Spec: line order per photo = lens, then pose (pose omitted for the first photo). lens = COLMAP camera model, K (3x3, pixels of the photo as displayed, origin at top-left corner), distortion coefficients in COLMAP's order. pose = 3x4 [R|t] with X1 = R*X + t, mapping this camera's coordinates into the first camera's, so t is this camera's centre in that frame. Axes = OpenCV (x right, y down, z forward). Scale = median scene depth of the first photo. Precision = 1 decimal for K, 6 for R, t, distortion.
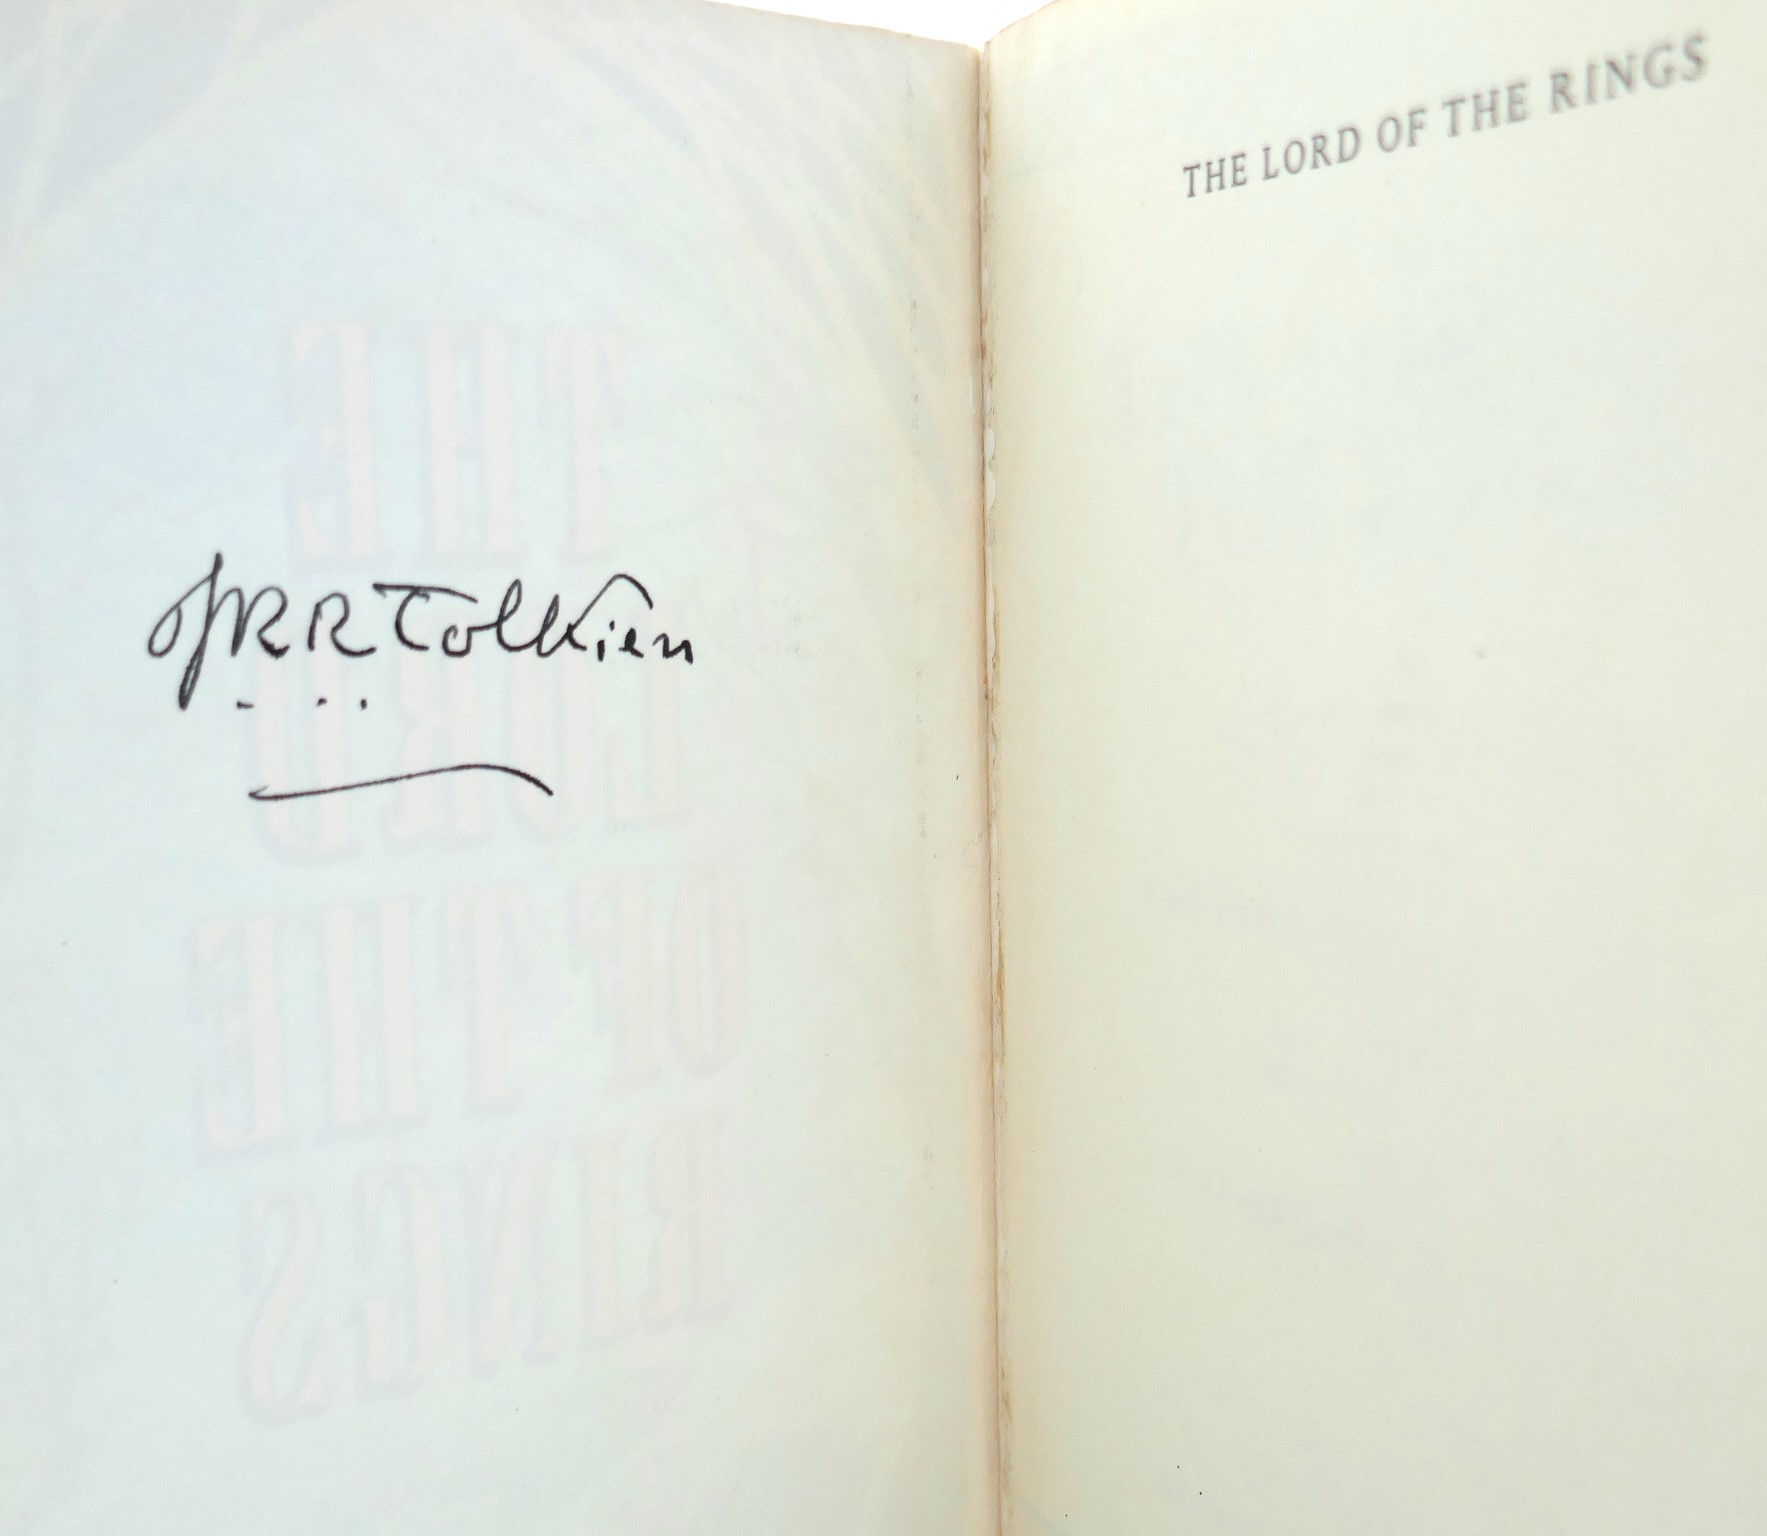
lens RADIAL K [[2025.6, 0, 844.5], [0, 2025.6, 830.9], [0, 0, 1]] dist [0.010844, 0.000000]
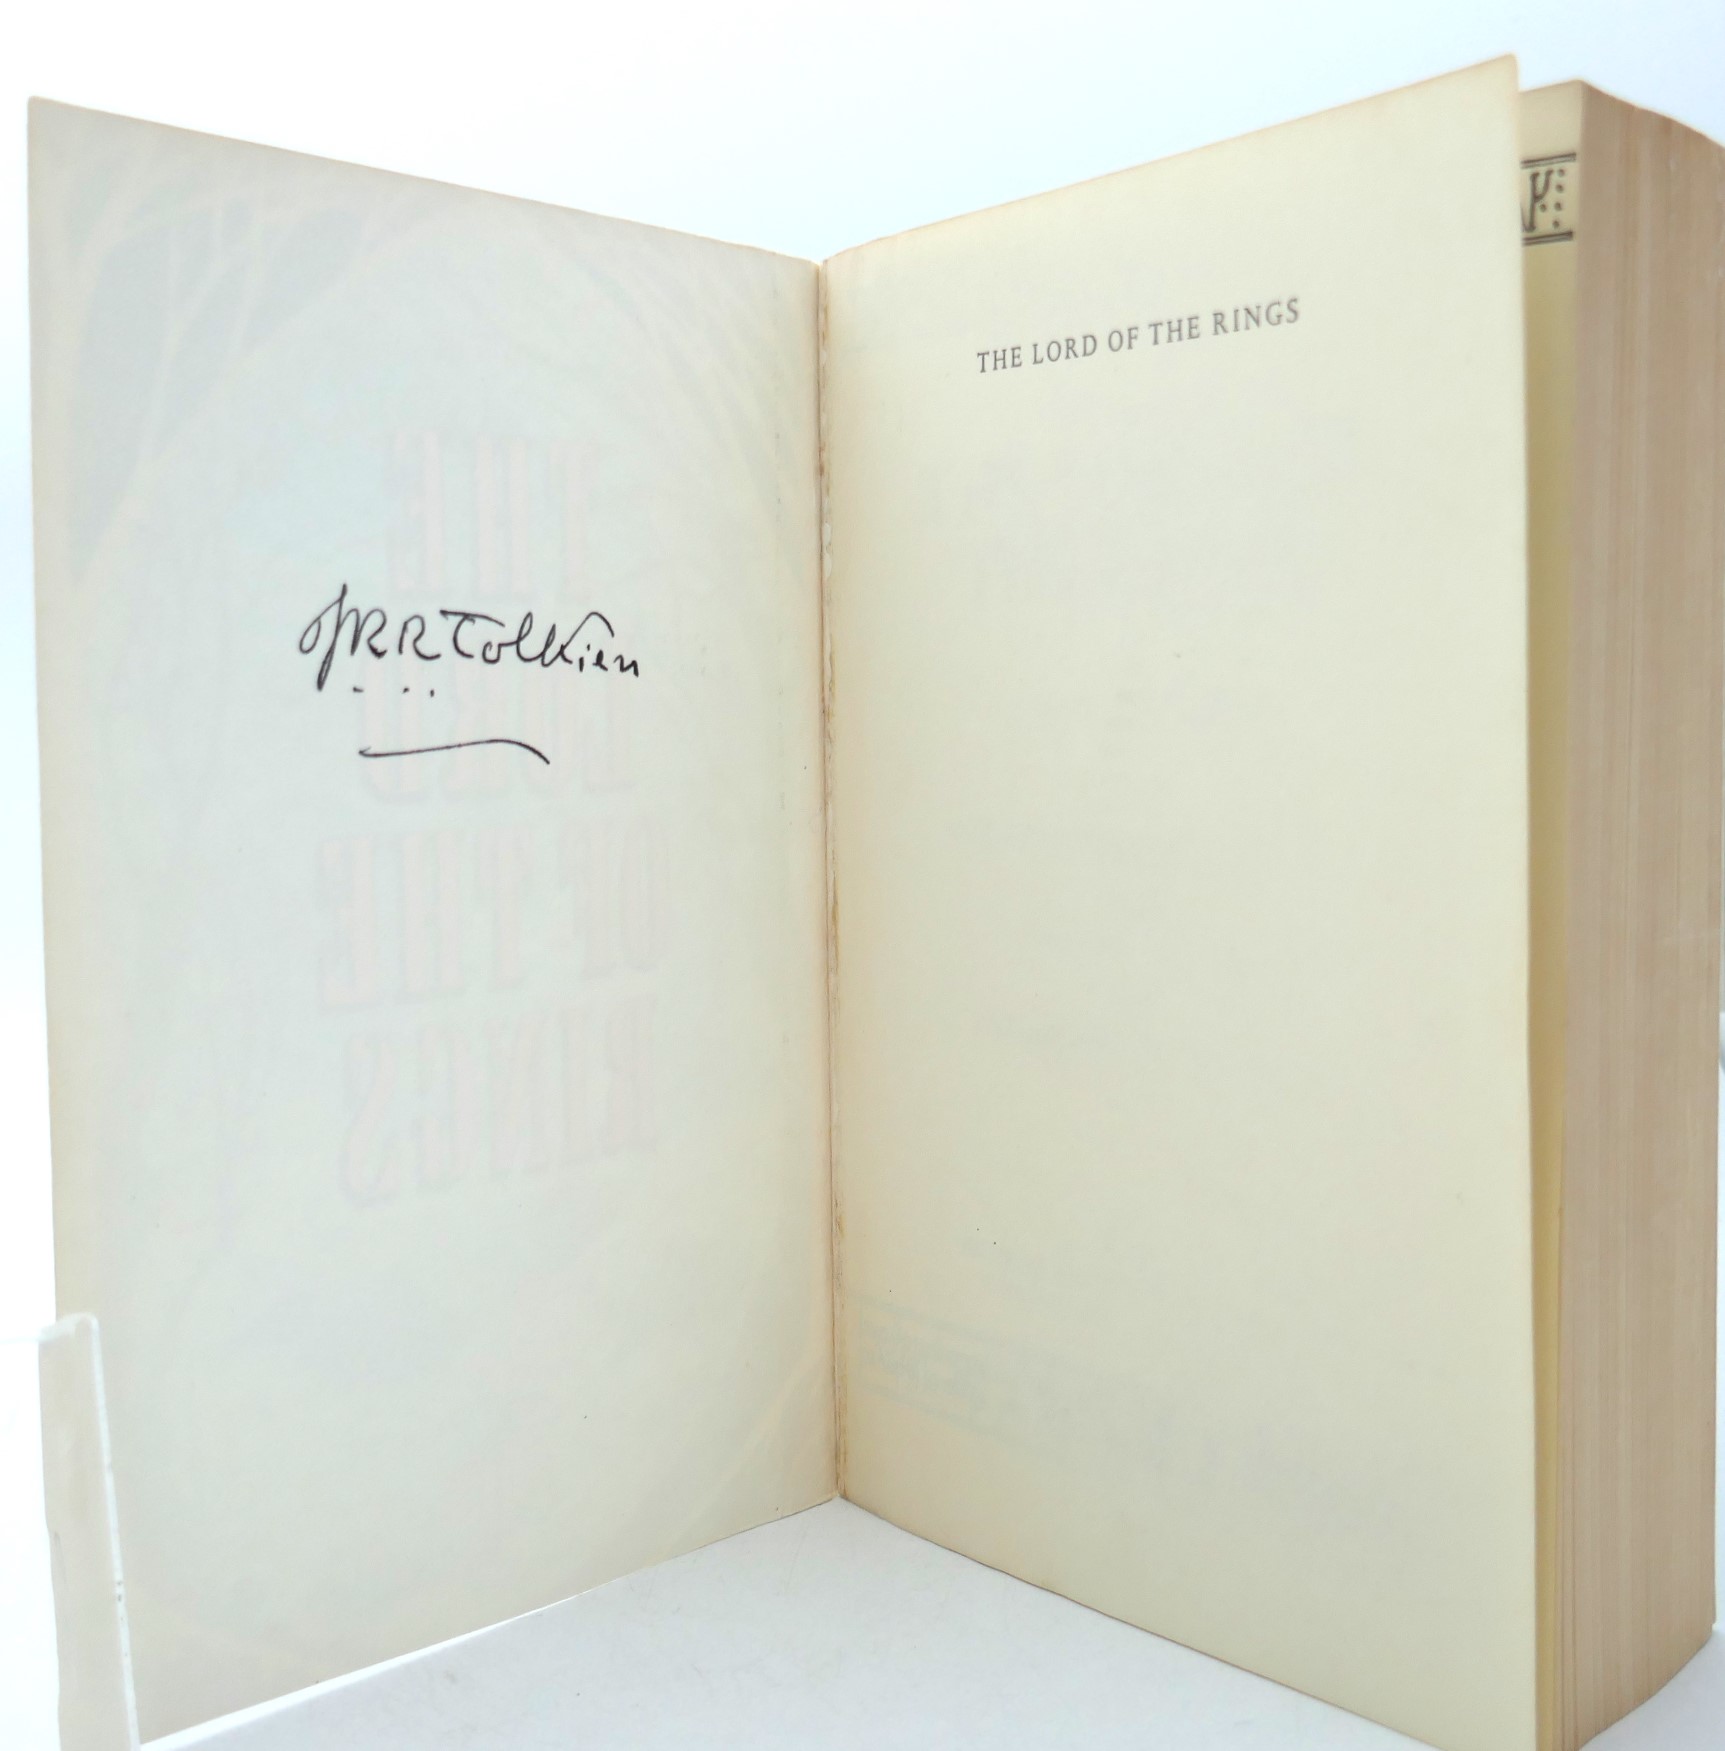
lens RADIAL K [[2080.8, 0, 865.3], [0, 2080.8, 874.4], [0, 0, 1]] dist [0.006144, 0.000000]
pose [[0.977589, -0.005796, 0.210444, -0.240900], [0.017990, 0.998264, -0.056077, 0.149574], [-0.209753, 0.058606, 0.975996, -0.483650]]
